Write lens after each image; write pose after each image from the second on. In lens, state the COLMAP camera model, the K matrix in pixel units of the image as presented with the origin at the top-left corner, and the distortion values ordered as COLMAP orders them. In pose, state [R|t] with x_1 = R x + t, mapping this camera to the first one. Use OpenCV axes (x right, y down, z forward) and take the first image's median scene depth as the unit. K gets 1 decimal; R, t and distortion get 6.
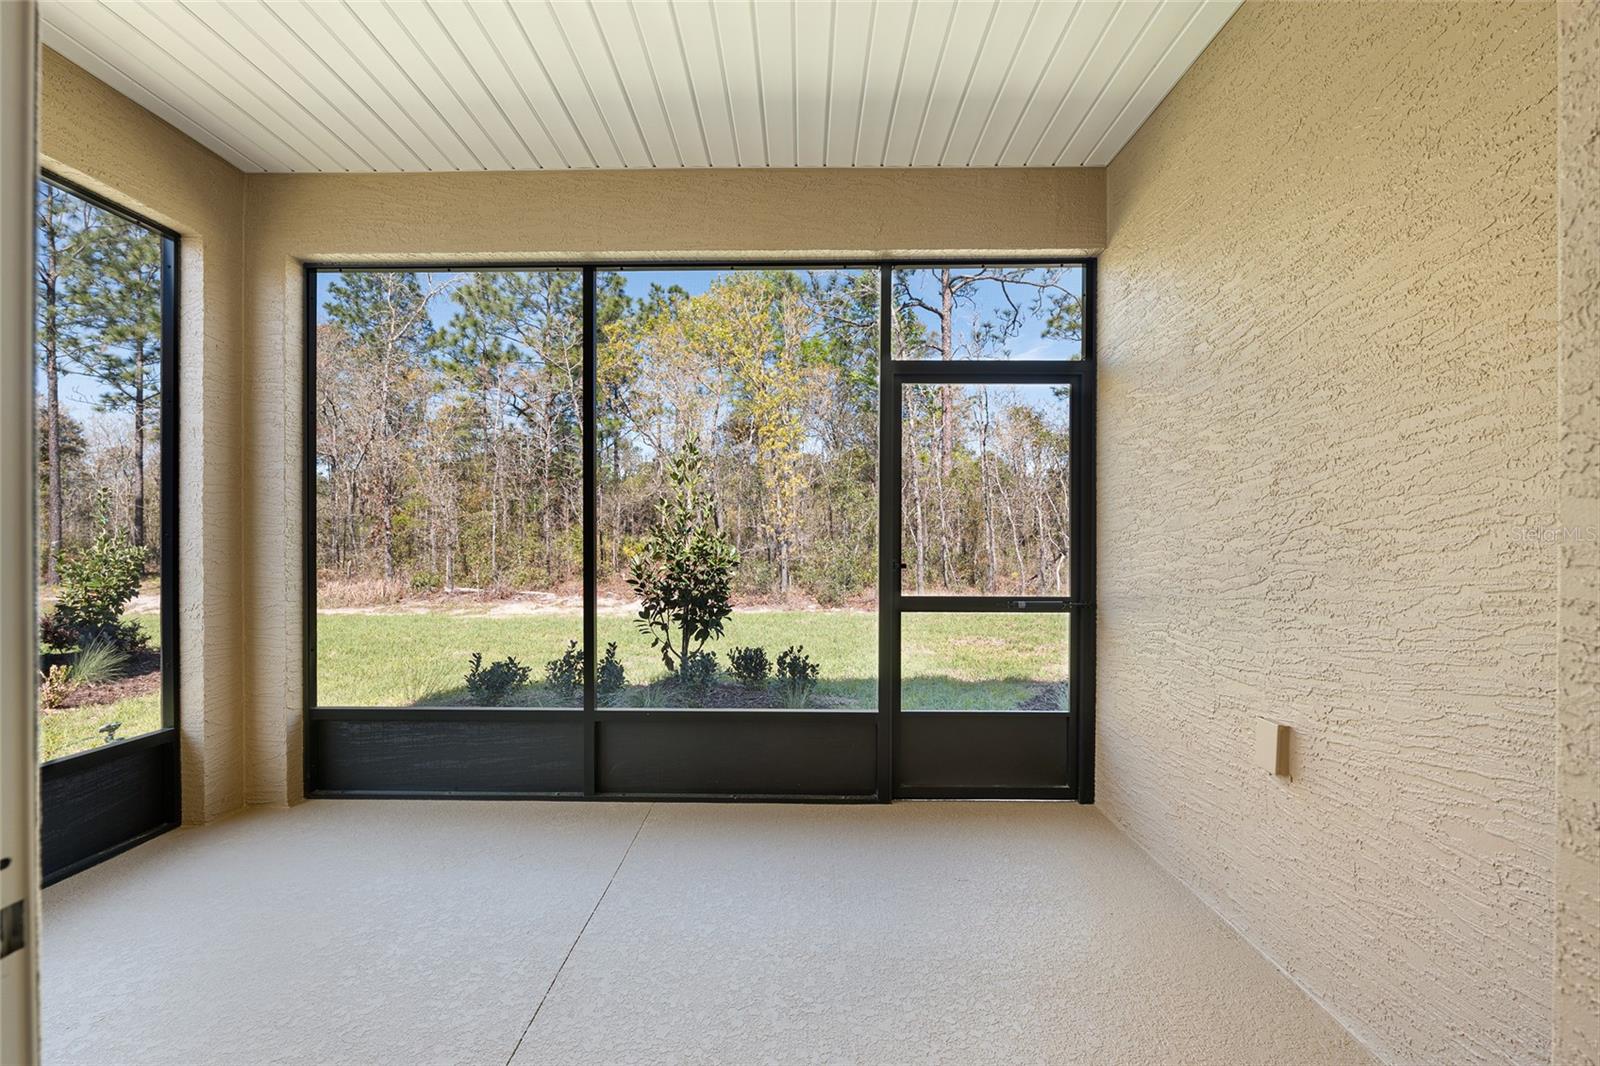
lens RADIAL K [[656.9, 0, 797.0], [0, 656.9, 537.9], [0, 0, 1]] dist [-0.011469, 0.000285]
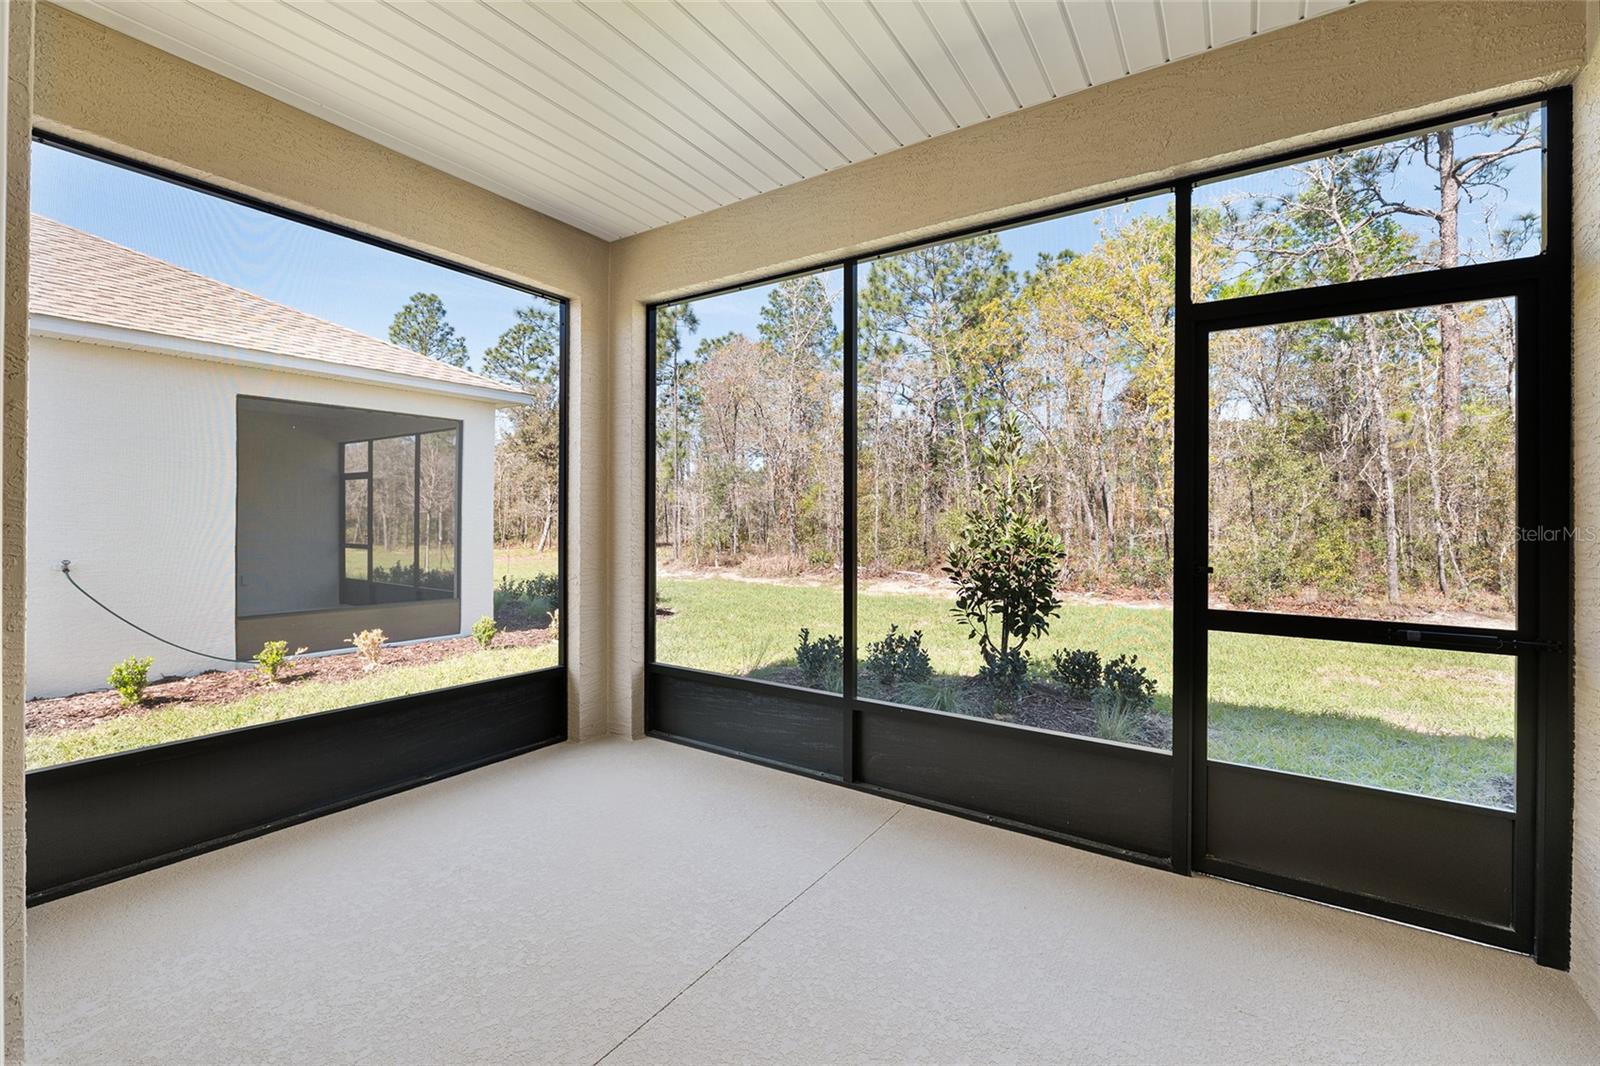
lens RADIAL K [[665.4, 0, 801.6], [0, 665.4, 513.8], [0, 0, 1]] dist [-0.008809, 0.000165]
pose [[0.844553, 0.001997, -0.535469, 0.093344], [-0.006712, 0.999954, -0.006857, -0.007660], [0.535431, 0.009385, 0.844527, 0.048919]]
